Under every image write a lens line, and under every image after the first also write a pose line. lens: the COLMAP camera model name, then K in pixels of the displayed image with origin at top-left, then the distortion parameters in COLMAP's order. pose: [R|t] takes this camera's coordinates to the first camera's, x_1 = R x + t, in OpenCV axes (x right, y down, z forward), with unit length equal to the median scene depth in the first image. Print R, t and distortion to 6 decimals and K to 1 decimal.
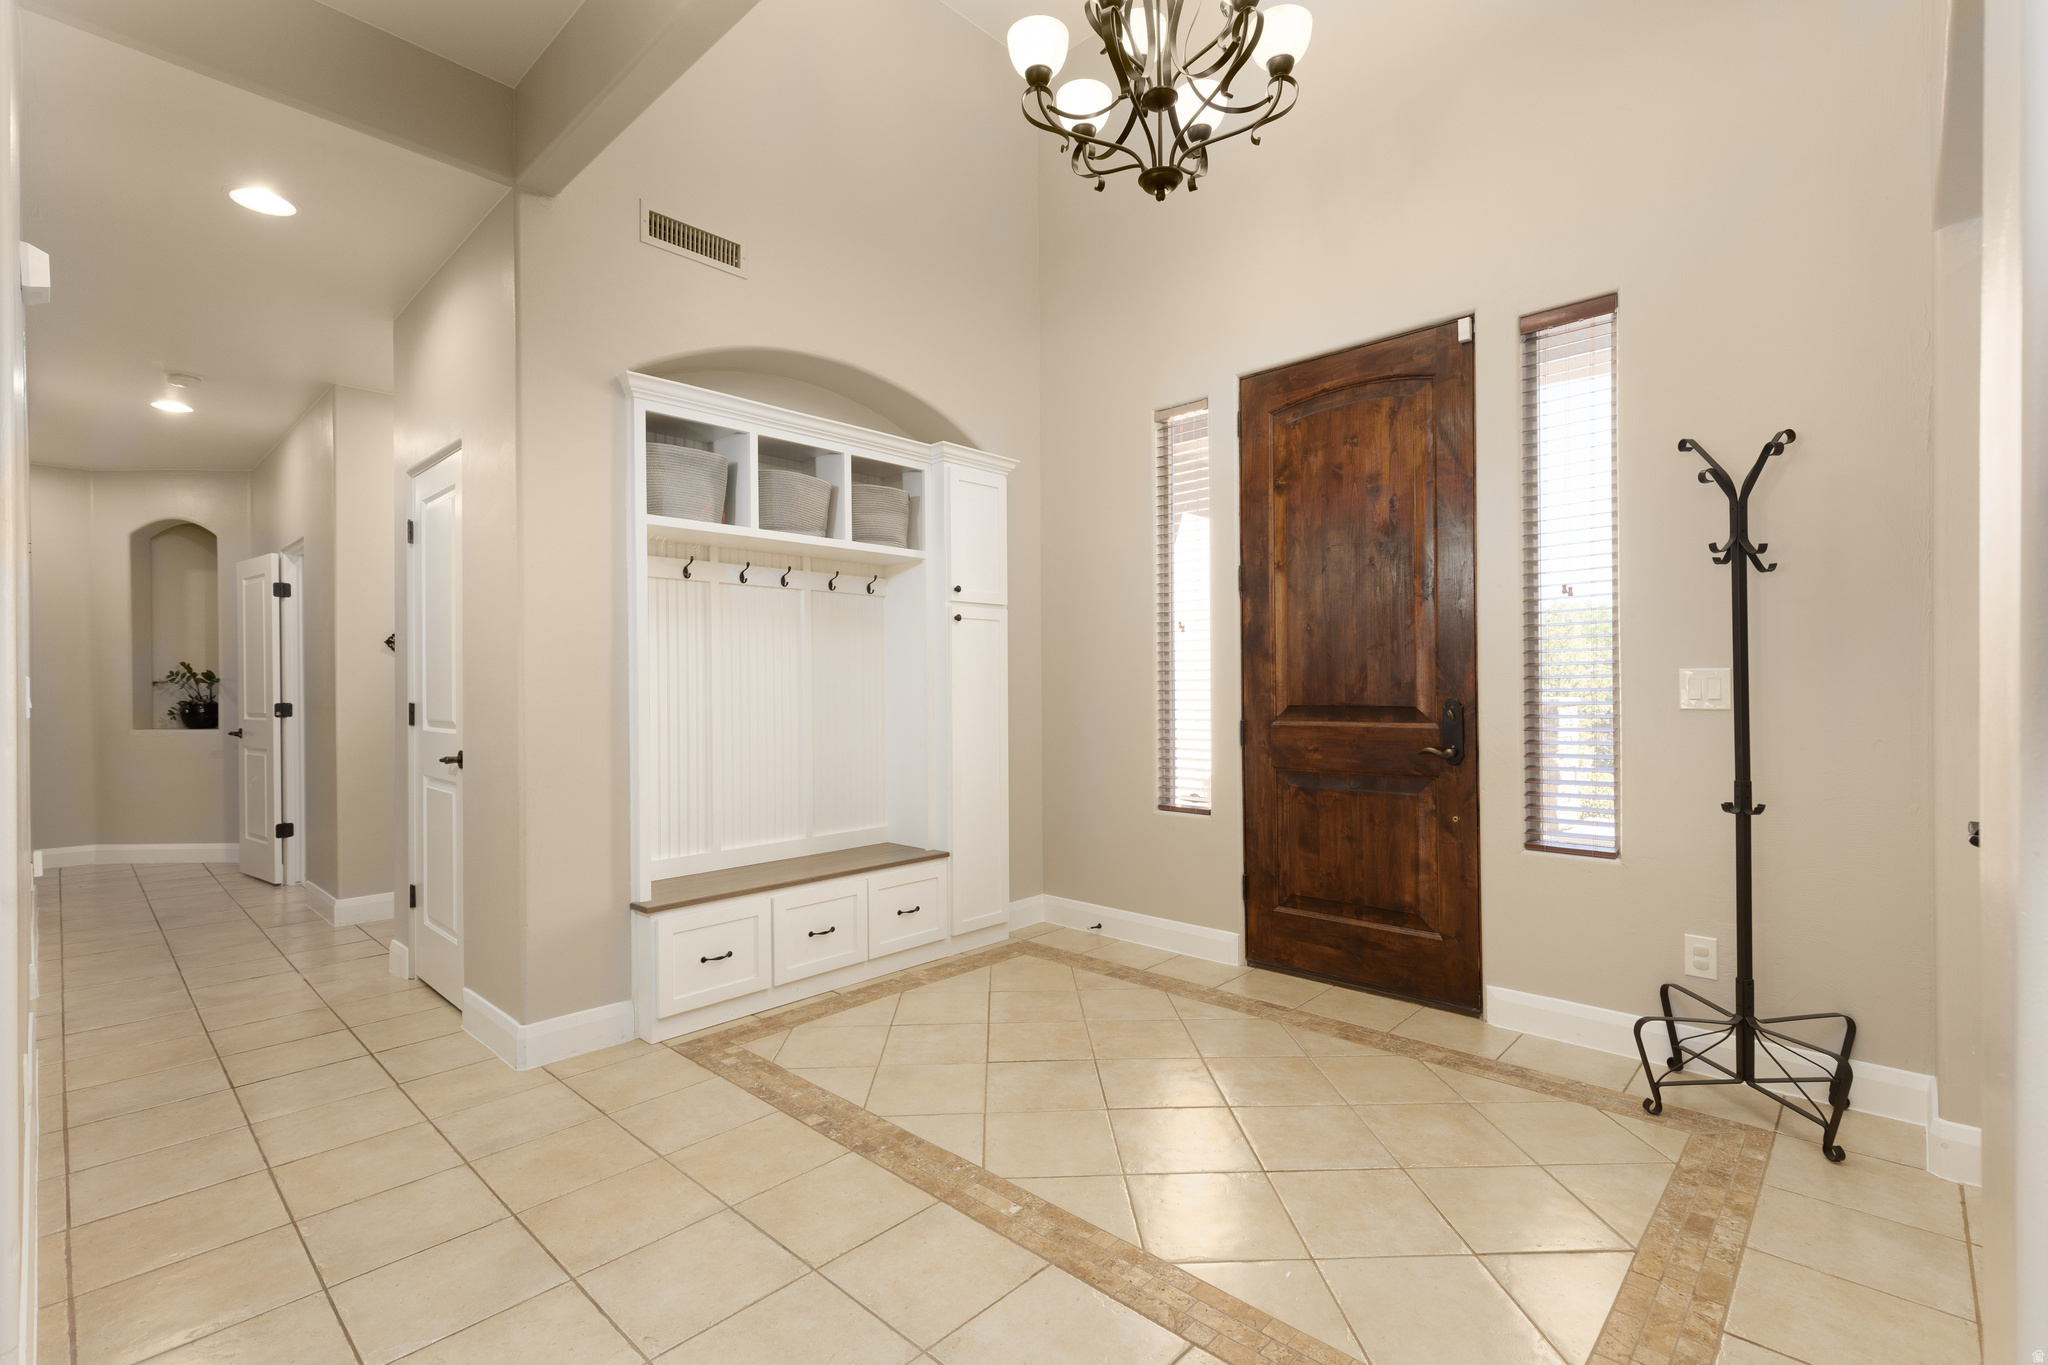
lens RADIAL K [[926.4, 0, 1030.8], [0, 926.4, 686.7], [0, 0, 1]] dist [0.013502, -0.001771]
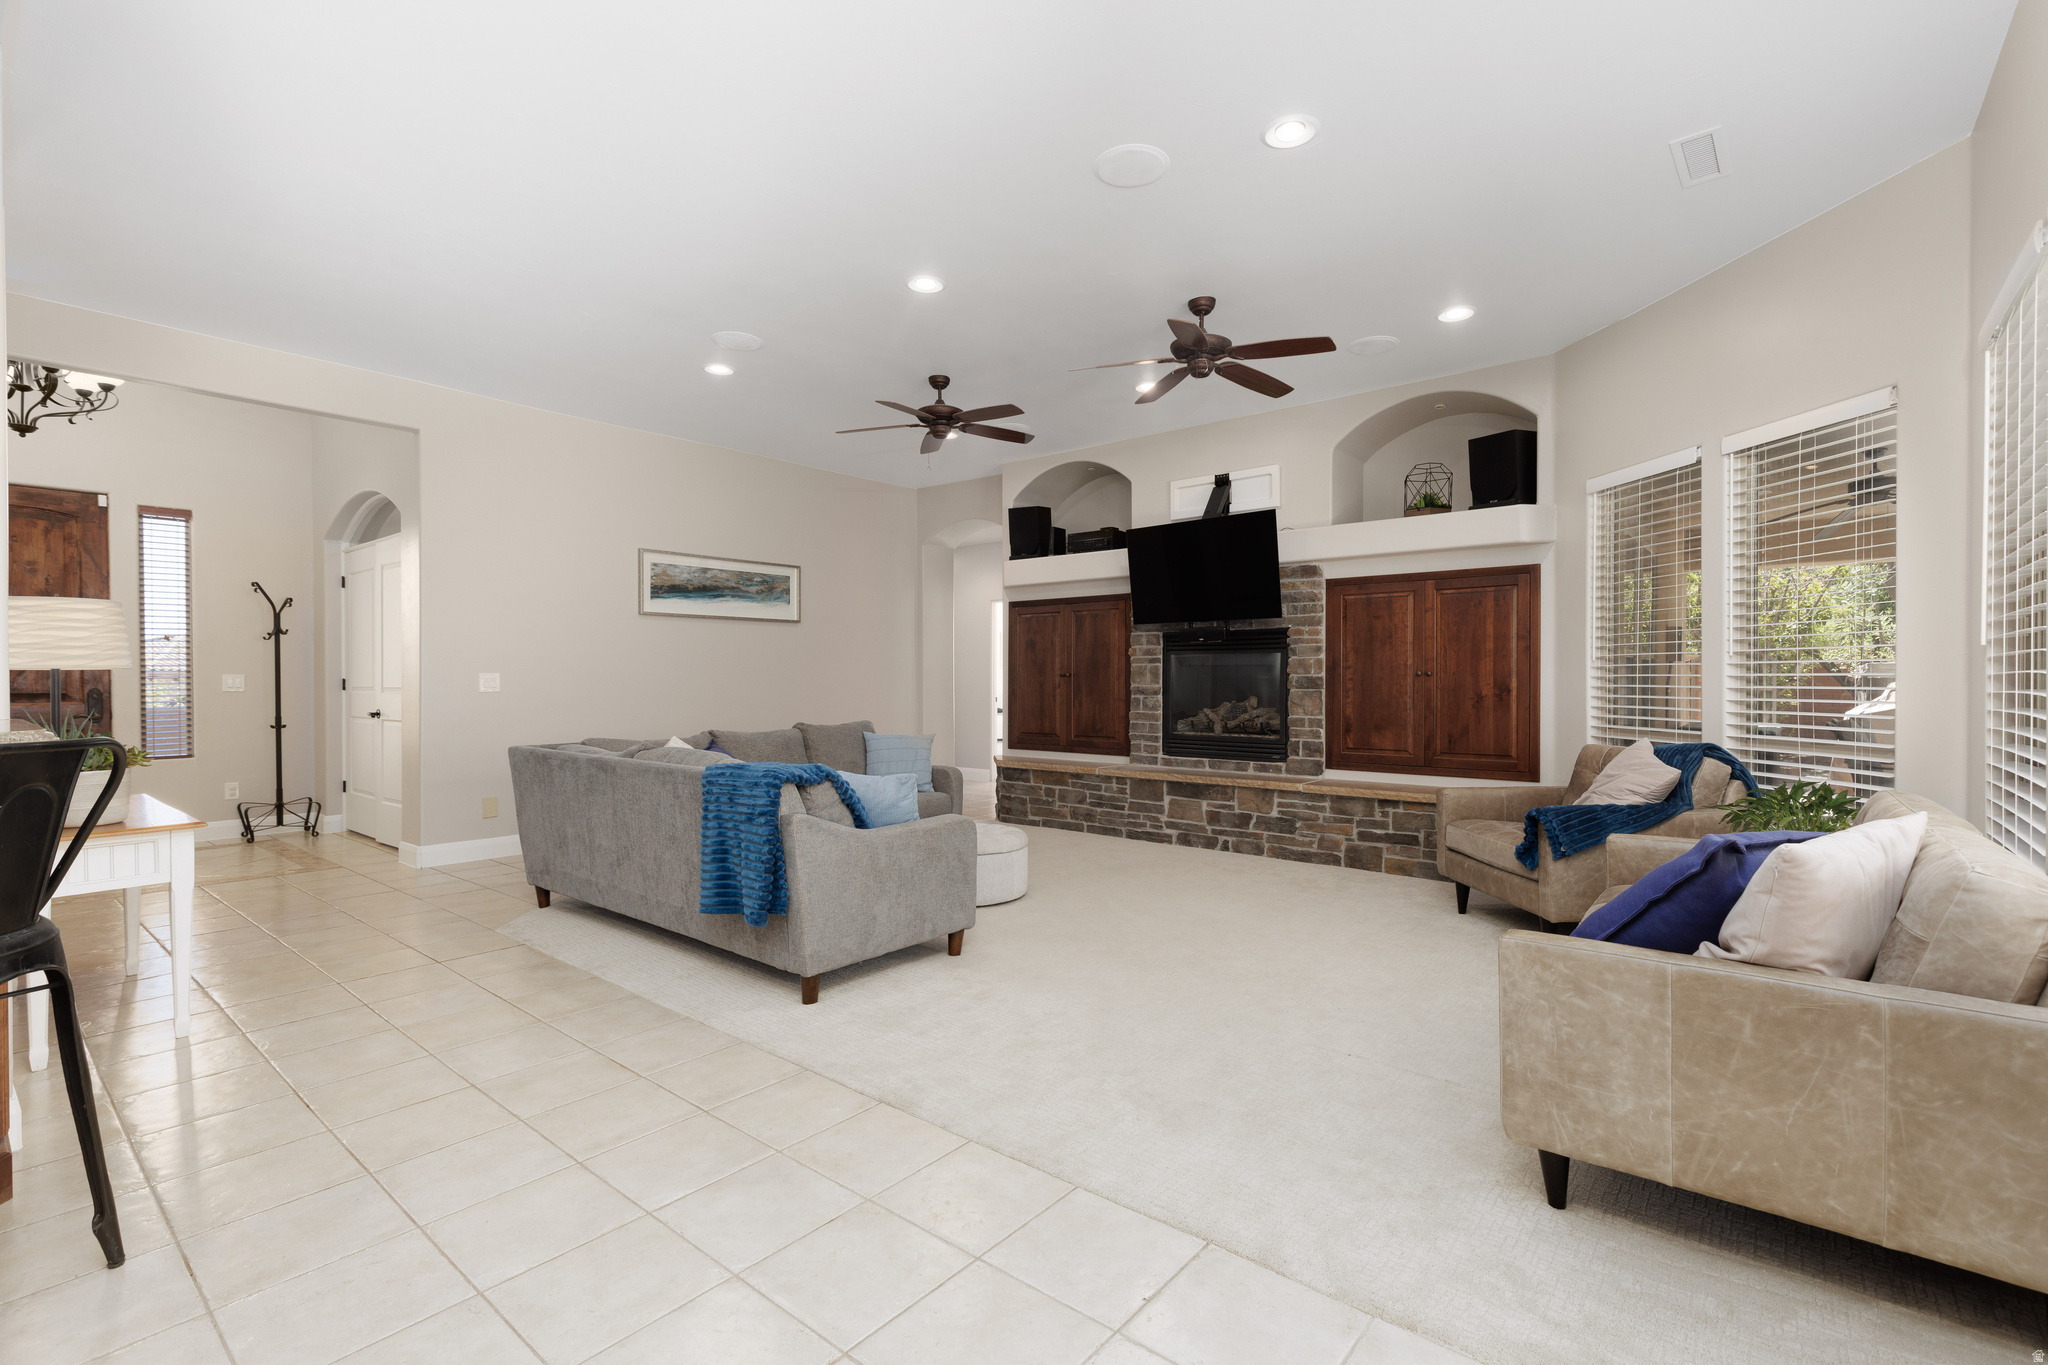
lens RADIAL K [[926.4, 0, 1043.5], [0, 926.4, 686.8], [0, 0, 1]] dist [0.013502, -0.001771]
pose [[-0.056201, -0.000842, 0.998419, -1.503046], [0.004724, 0.999988, 0.001109, 0.015828], [-0.998408, 0.004779, -0.056196, -0.807464]]
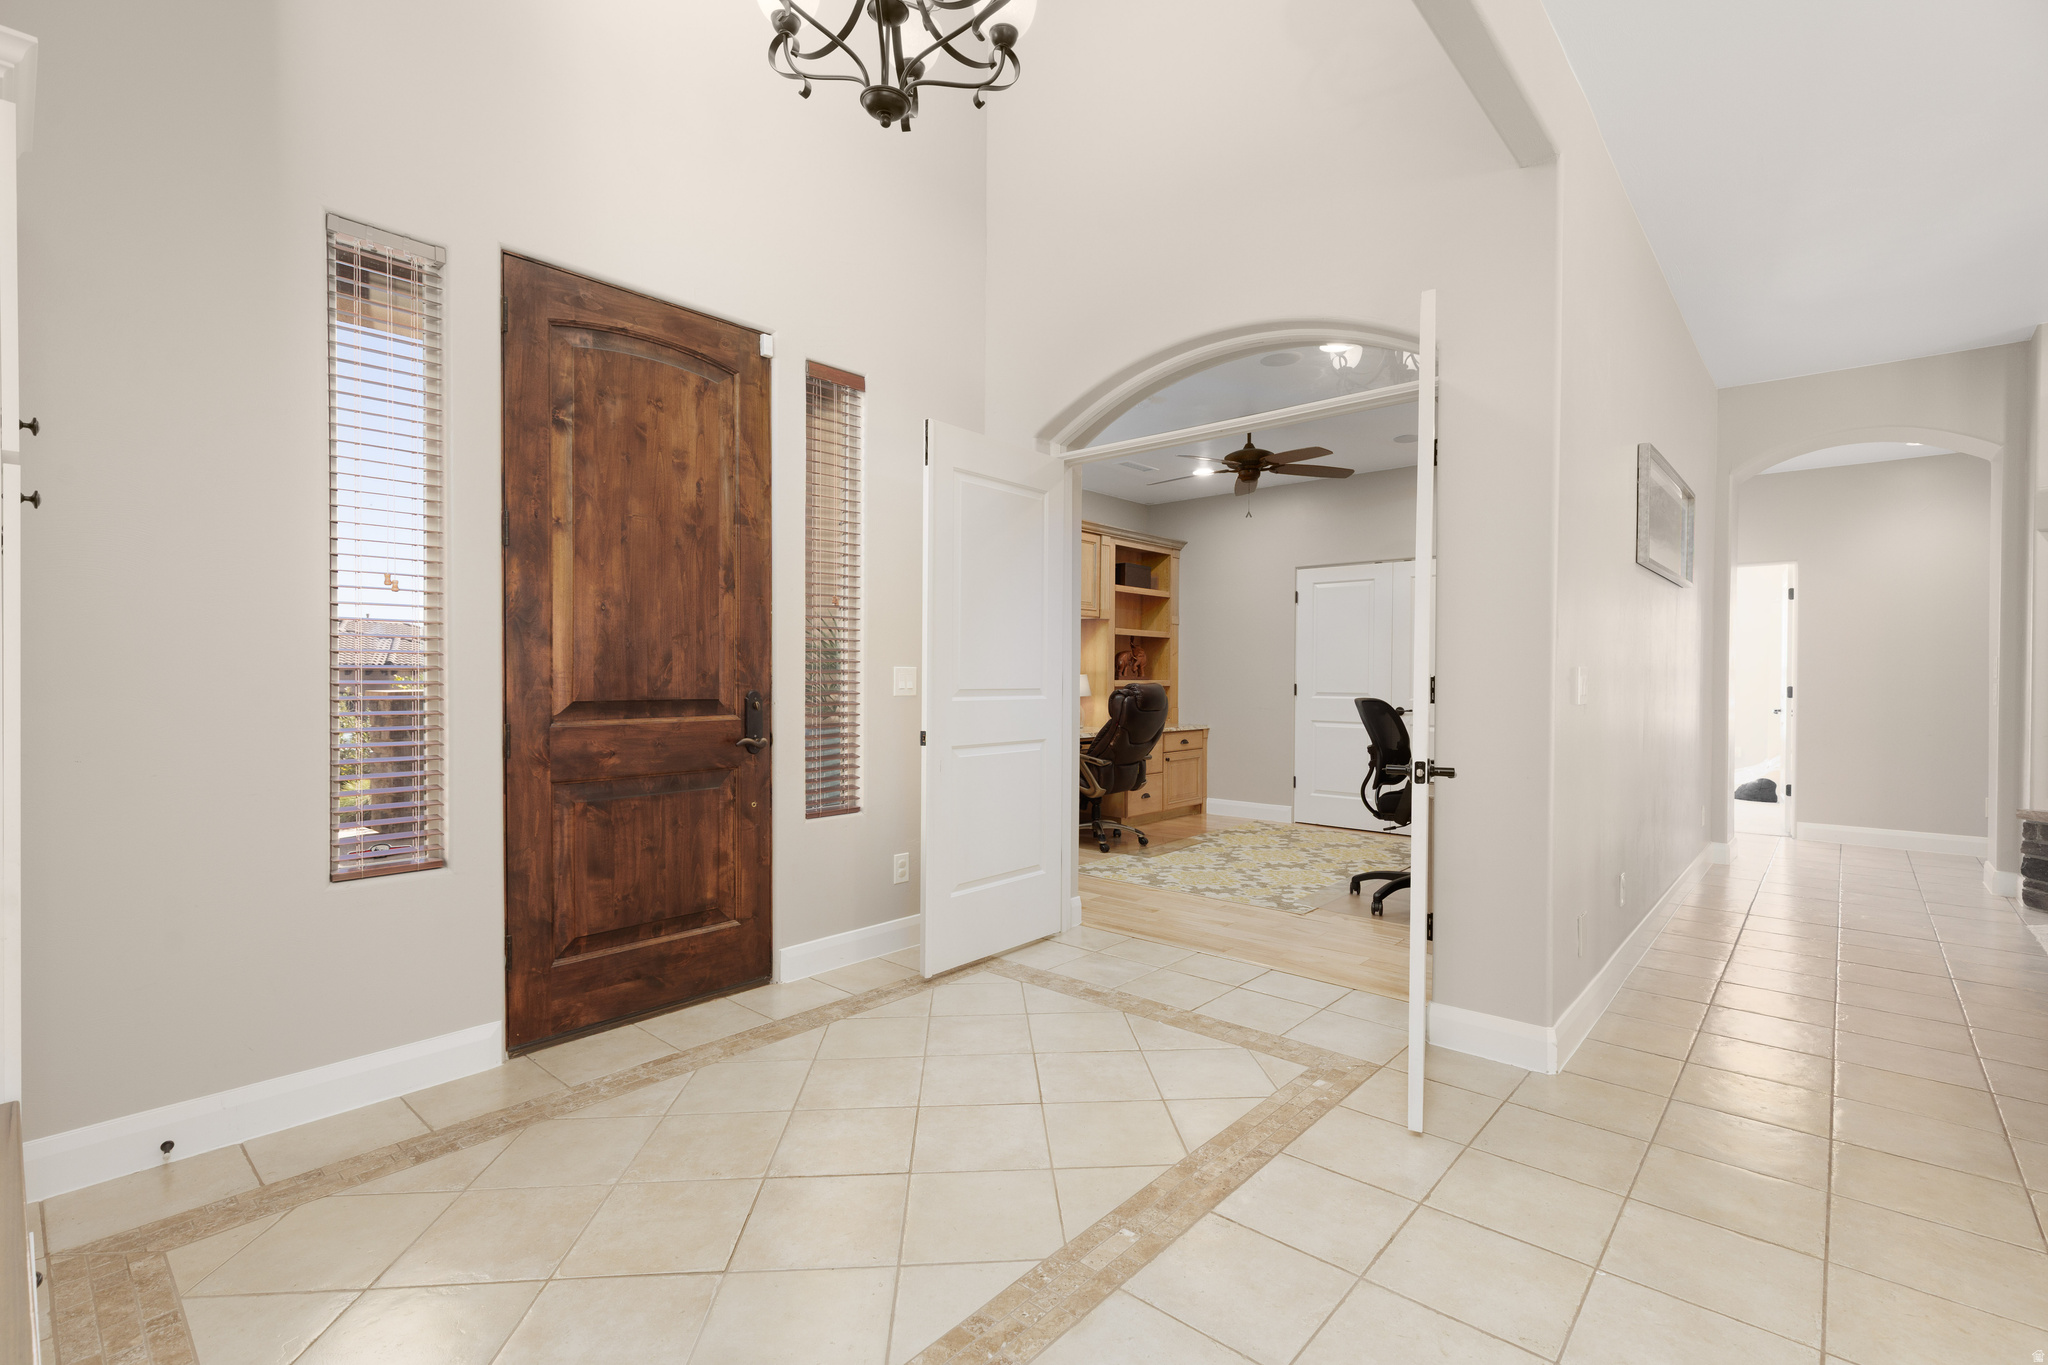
lens RADIAL K [[926.4, 0, 1040.1], [0, 926.4, 685.3], [0, 0, 1]] dist [0.013502, -0.001771]
pose [[-0.038493, -0.003003, 0.999254, -0.567233], [-0.002347, 0.999993, 0.002915, 0.002979], [-0.999256, -0.002233, -0.038500, 0.670278]]
